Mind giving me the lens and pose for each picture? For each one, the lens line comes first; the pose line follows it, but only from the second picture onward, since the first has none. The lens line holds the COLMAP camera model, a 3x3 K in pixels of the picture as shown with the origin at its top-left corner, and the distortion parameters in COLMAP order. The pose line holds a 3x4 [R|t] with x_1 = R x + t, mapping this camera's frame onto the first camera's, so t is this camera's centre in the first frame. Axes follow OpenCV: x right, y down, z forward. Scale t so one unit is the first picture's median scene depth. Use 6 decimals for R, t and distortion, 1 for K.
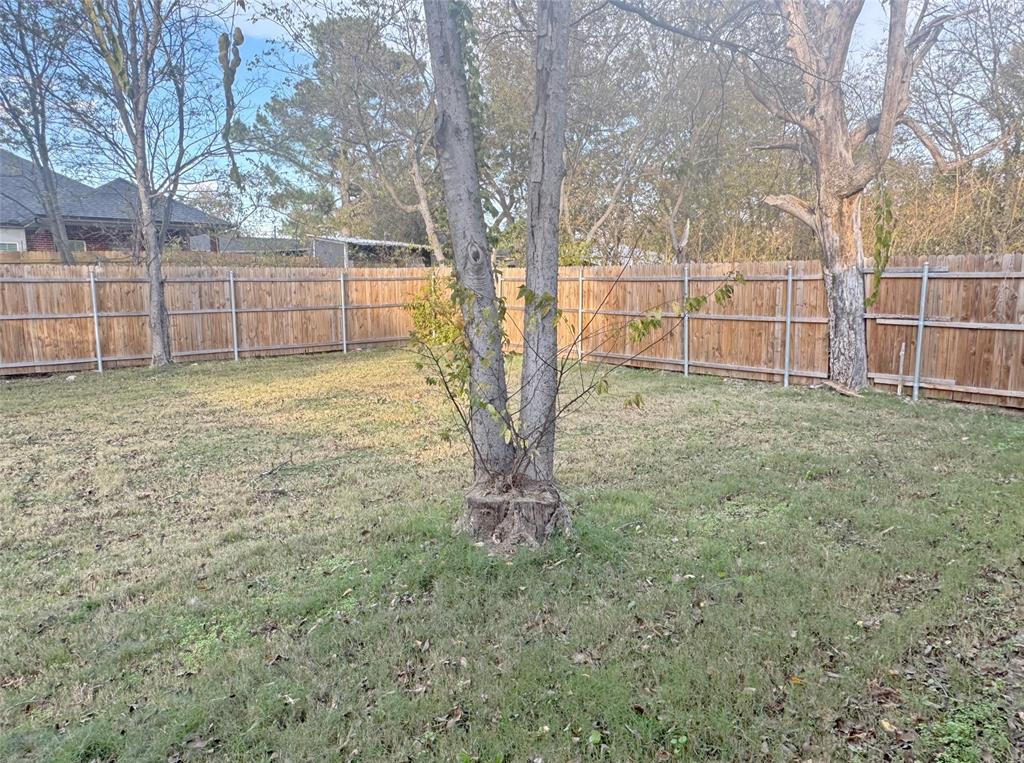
lens RADIAL K [[688.5, 0, 507.8], [0, 688.5, 381.4], [0, 0, 1]] dist [-0.001083, 0.000932]
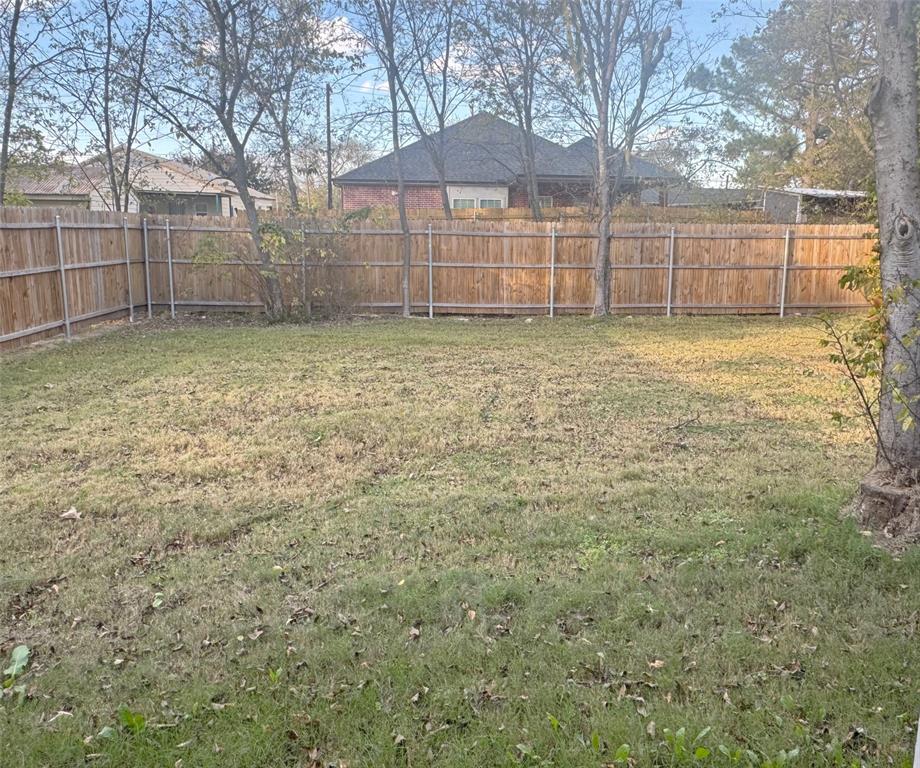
lens RADIAL K [[742.3, 0, 488.3], [0, 742.3, 356.2], [0, 0, 1]] dist [0.007601, -0.002930]
pose [[0.809241, 0.108586, -0.577354, 0.070560], [-0.096382, 0.993993, 0.051853, -0.007678], [0.579516, 0.013685, 0.814846, -0.103584]]
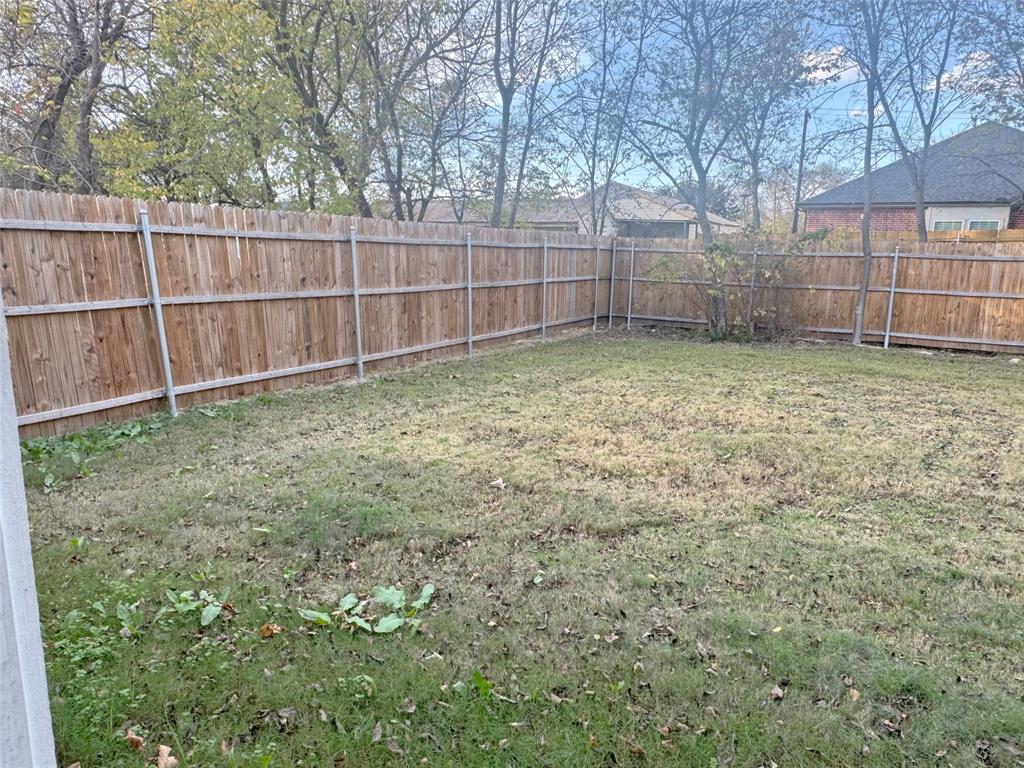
lens RADIAL K [[688.5, 0, 513.6], [0, 688.5, 388.1], [0, 0, 1]] dist [-0.001083, 0.000932]
pose [[0.347412, 0.192768, -0.917685, 0.040888], [-0.154556, 0.977029, 0.146723, -0.001113], [0.924888, 0.090860, 0.369225, -0.021655]]
